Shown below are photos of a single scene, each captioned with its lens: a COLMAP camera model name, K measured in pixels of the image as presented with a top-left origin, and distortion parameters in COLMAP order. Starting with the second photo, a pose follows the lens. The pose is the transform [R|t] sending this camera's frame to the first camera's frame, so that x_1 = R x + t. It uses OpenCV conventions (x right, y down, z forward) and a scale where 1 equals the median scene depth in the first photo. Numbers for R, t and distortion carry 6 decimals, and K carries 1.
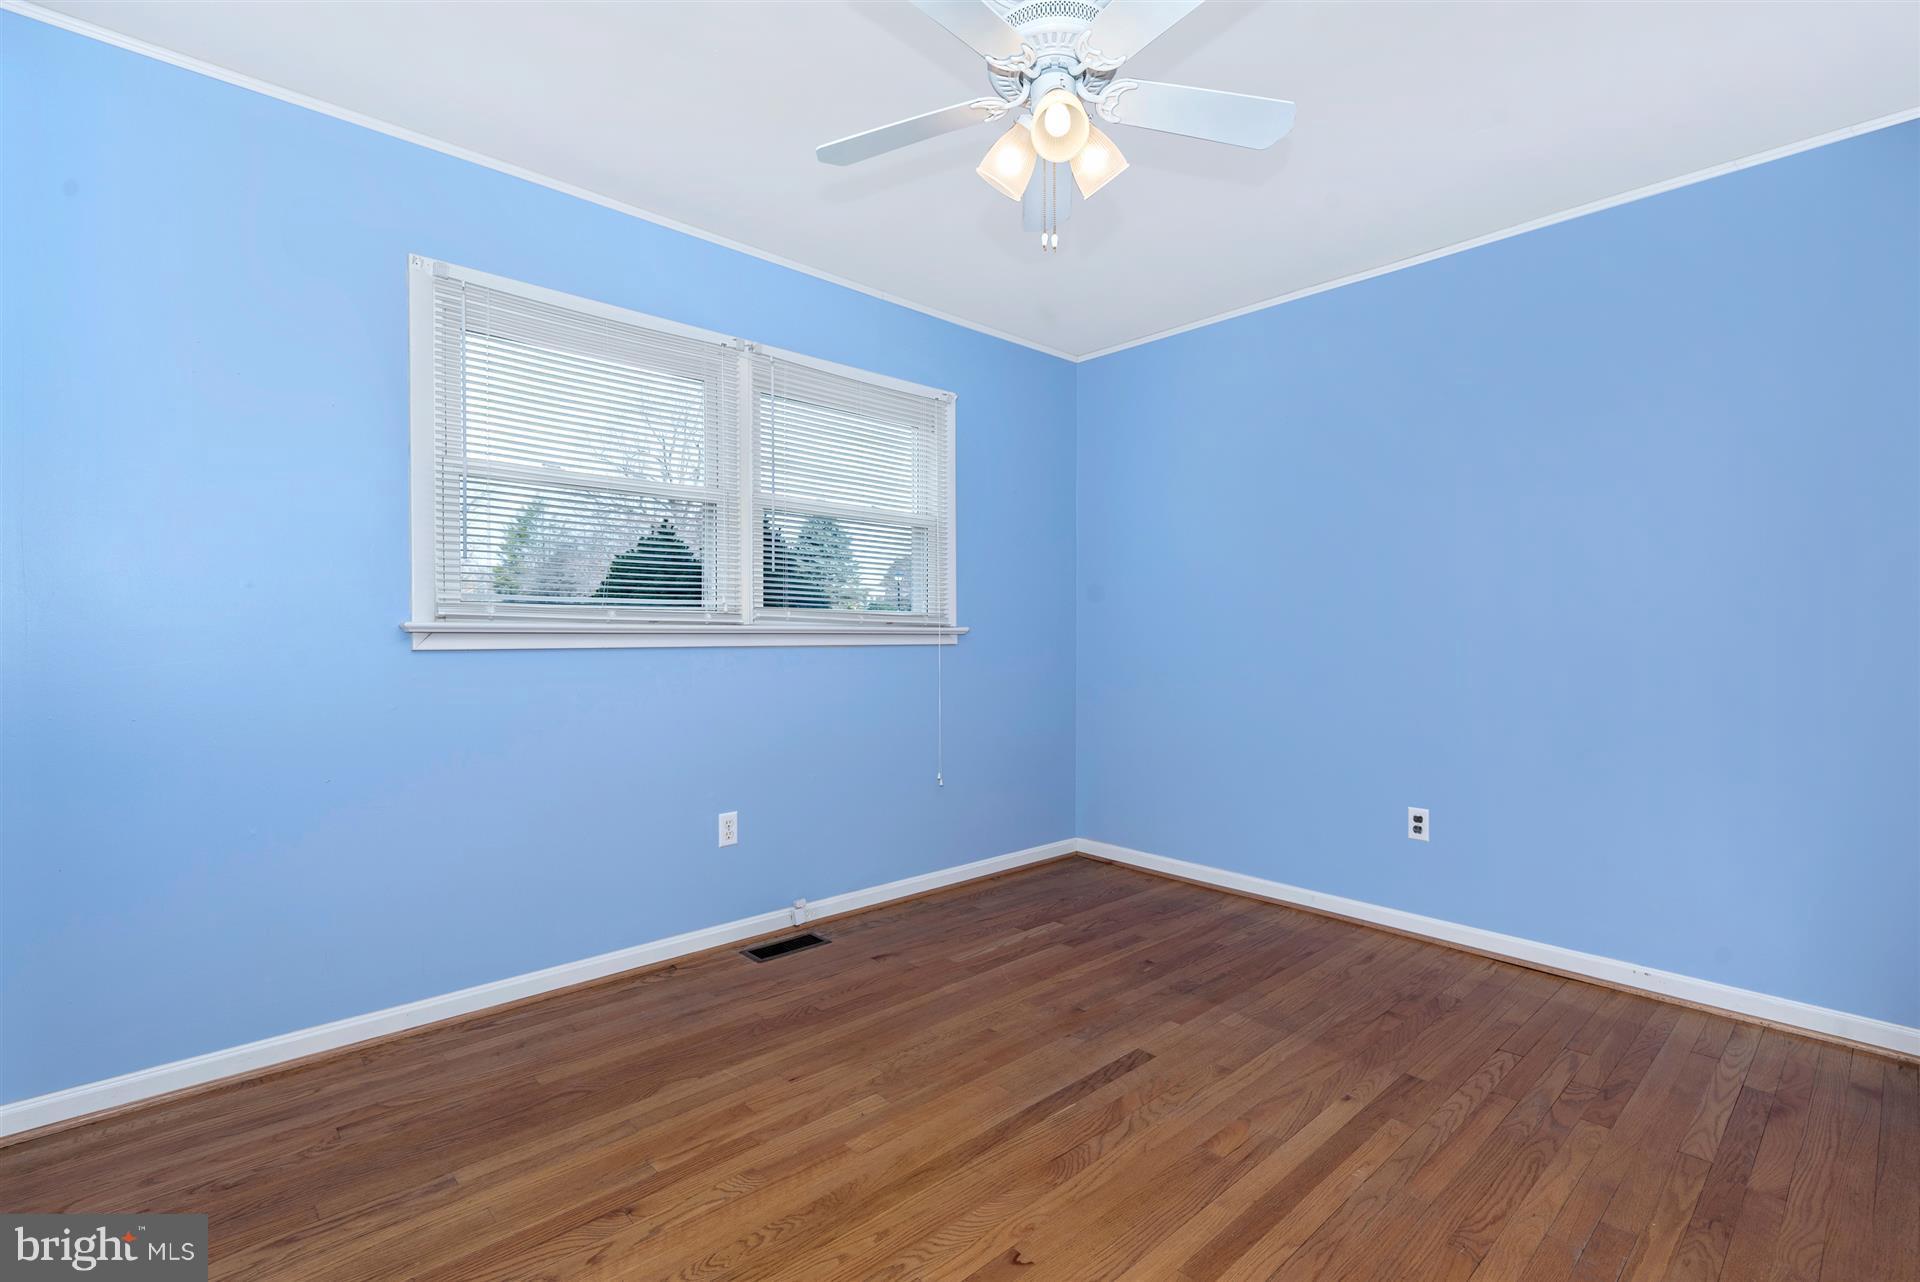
lens RADIAL K [[887.1, 0, 967.2], [0, 887.1, 636.8], [0, 0, 1]] dist [0.013964, -0.010081]
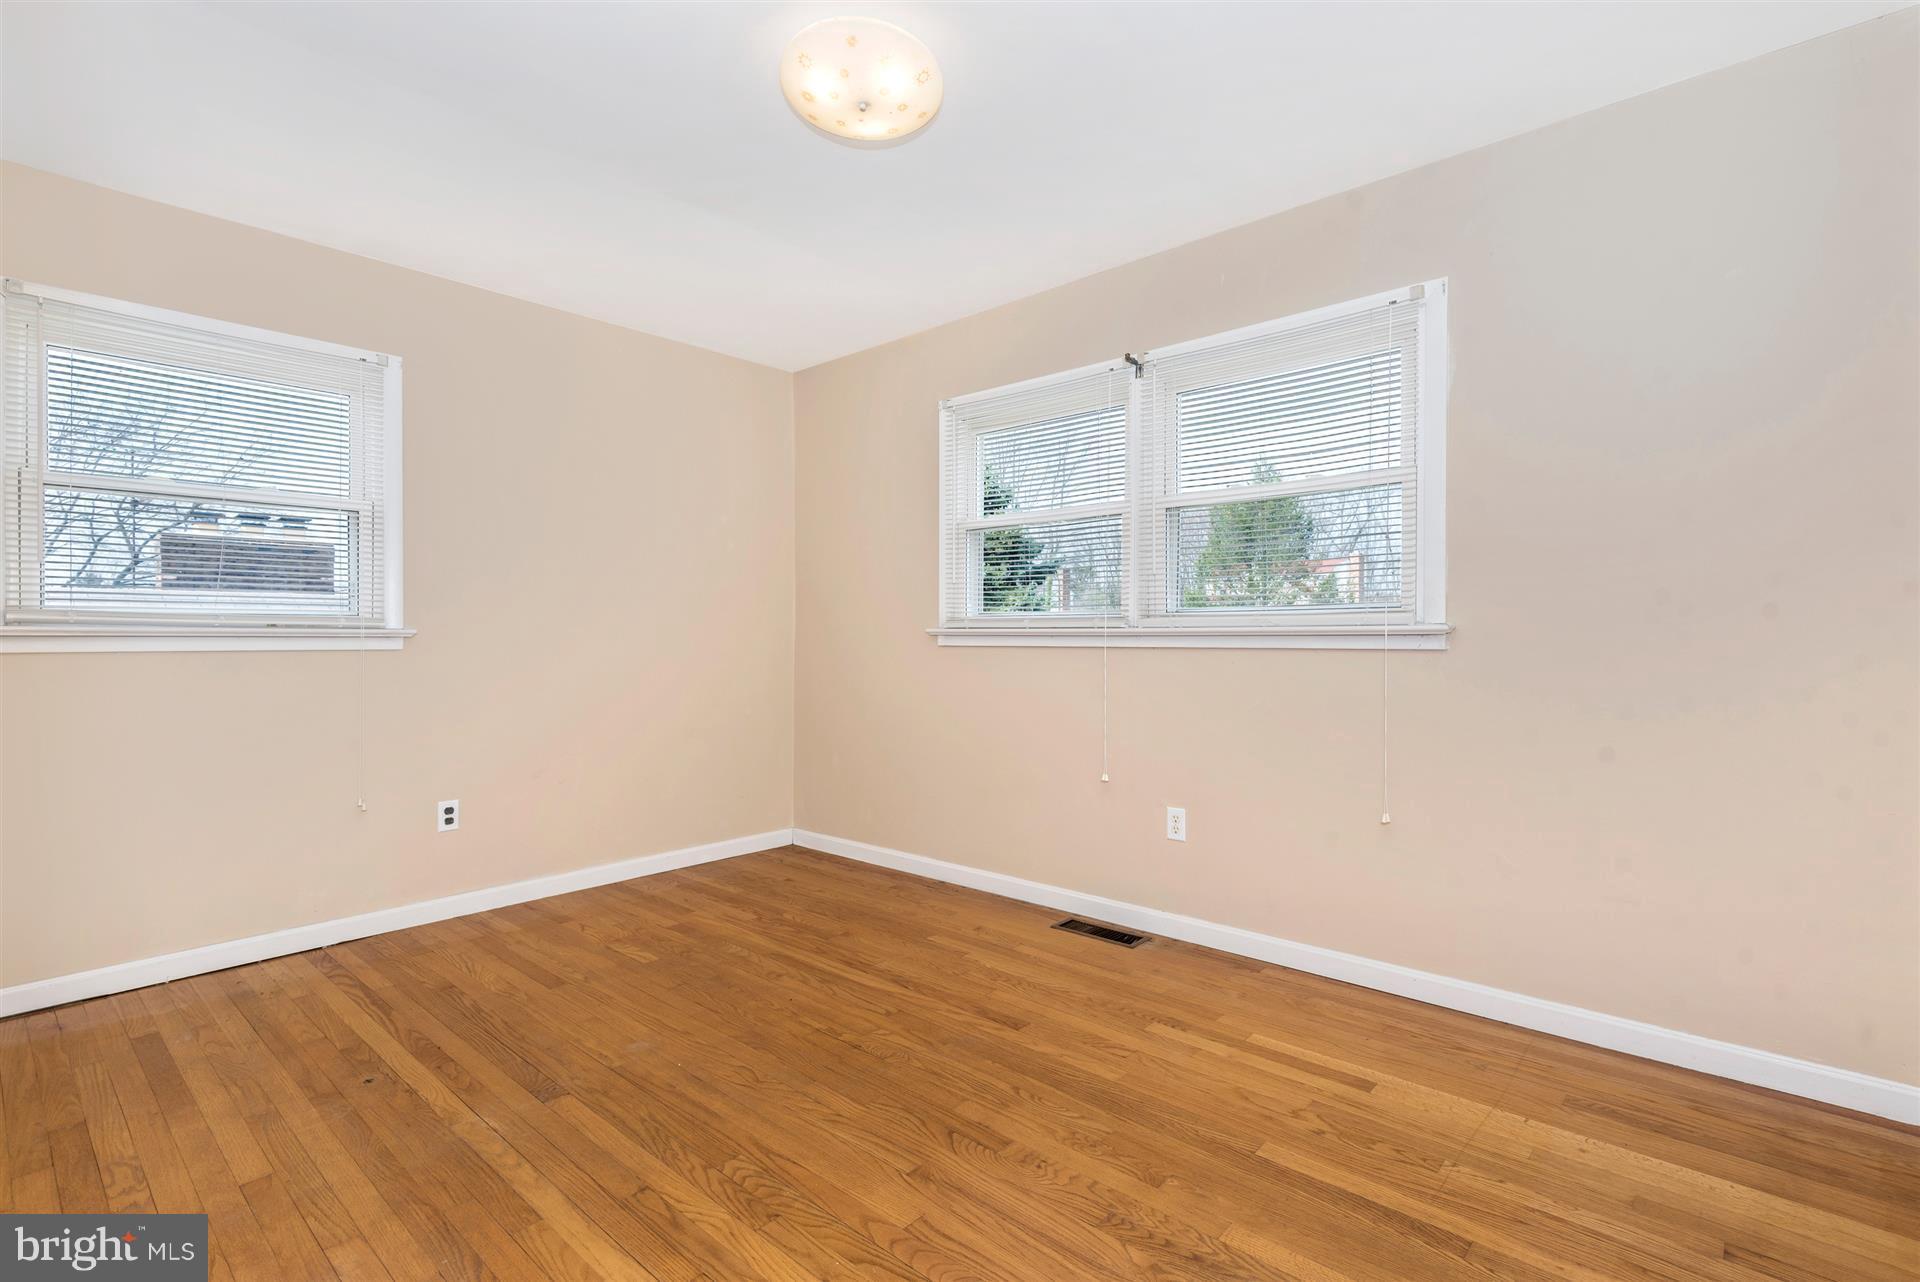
lens RADIAL K [[887.1, 0, 967.3], [0, 887.1, 642.4], [0, 0, 1]] dist [0.013964, -0.010081]
pose [[0.084252, 0.006114, -0.996426, 0.761950], [0.001430, 0.999979, 0.006257, -0.000789], [0.996443, -0.001952, 0.084241, 0.696761]]
